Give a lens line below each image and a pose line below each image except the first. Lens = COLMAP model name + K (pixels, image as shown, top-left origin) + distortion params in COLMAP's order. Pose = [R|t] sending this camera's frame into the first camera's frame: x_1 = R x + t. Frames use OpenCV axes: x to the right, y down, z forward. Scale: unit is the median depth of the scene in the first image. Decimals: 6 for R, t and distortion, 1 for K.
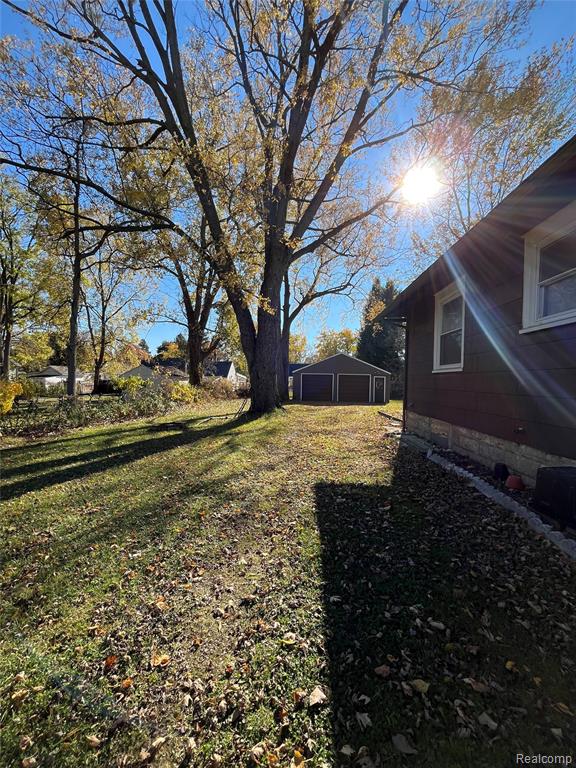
lens RADIAL K [[311.3, 0, 288.0], [0, 311.3, 384.0], [0, 0, 1]] dist [-0.000105, 0.000249]
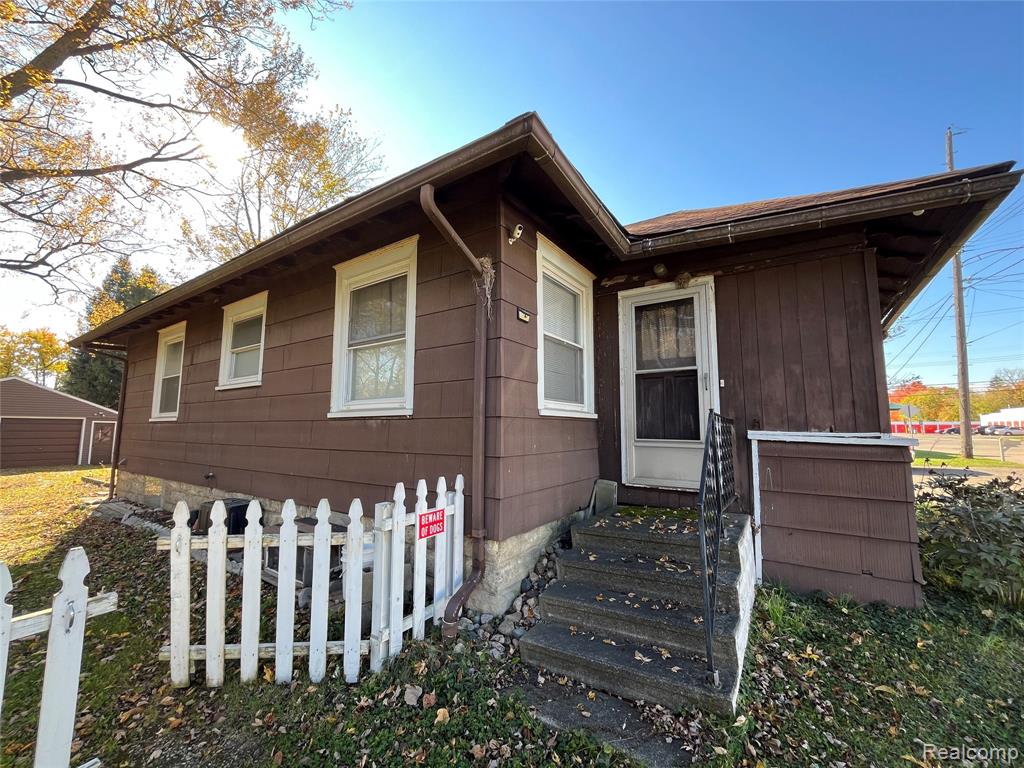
lens RADIAL K [[415.1, 0, 512.0], [0, 415.1, 384.0], [0, 0, 1]] dist [-0.000105, 0.000249]
pose [[0.513190, 0.075322, 0.854963, -0.001708], [0.016822, 0.995068, -0.097762, -0.005180], [-0.858110, 0.064552, 0.509392, -0.229775]]
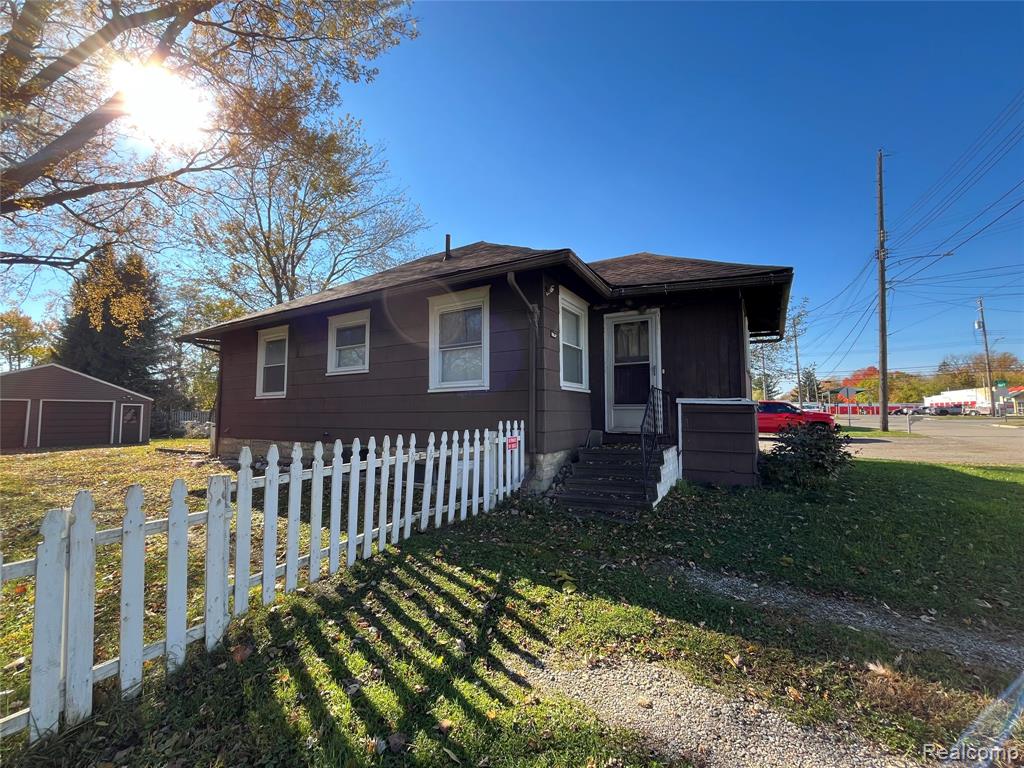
lens RADIAL K [[415.1, 0, 512.0], [0, 415.1, 384.0], [0, 0, 1]] dist [-0.000105, 0.000249]
pose [[0.467167, 0.042948, 0.883125, -0.235559], [0.022372, 0.997926, -0.060365, 0.011909], [-0.883886, 0.047958, 0.465237, -0.286052]]
